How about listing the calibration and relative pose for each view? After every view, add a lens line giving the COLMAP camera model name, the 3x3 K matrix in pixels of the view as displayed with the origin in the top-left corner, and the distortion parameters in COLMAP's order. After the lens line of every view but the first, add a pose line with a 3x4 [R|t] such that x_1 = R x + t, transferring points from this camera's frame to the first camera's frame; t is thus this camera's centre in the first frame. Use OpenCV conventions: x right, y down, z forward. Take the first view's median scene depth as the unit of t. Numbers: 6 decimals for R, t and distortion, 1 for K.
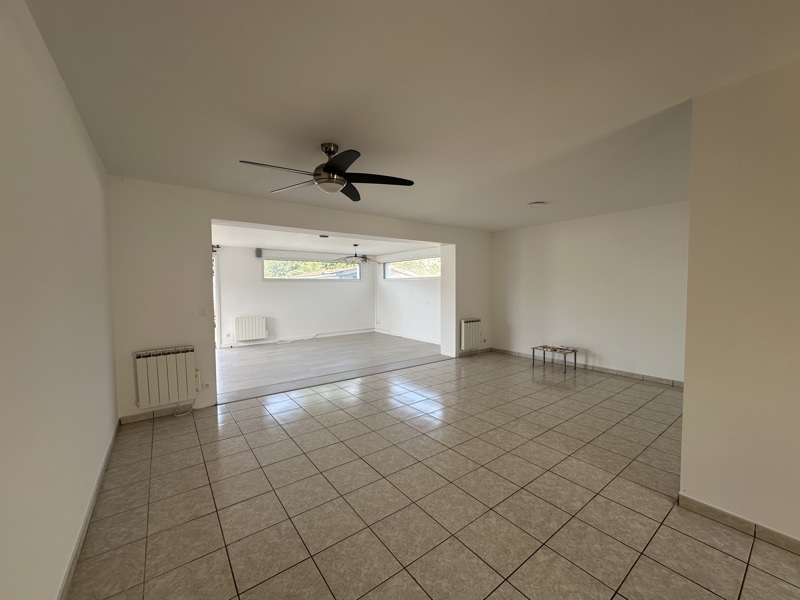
lens RADIAL K [[317.6, 0, 400.0], [0, 317.6, 300.0], [0, 0, 1]] dist [0.000155, -0.000006]
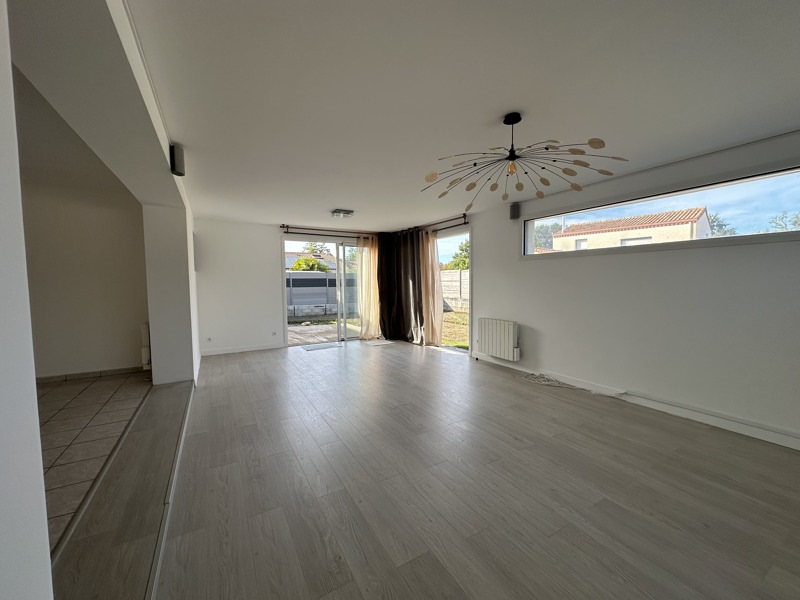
lens RADIAL K [[317.6, 0, 400.0], [0, 317.6, 300.0], [0, 0, 1]] dist [0.000155, -0.000006]
pose [[-0.113373, 0.067868, -0.991232, 0.152778], [-0.029382, 0.996999, 0.071624, -0.022714], [0.993118, 0.037245, -0.111038, 0.852306]]
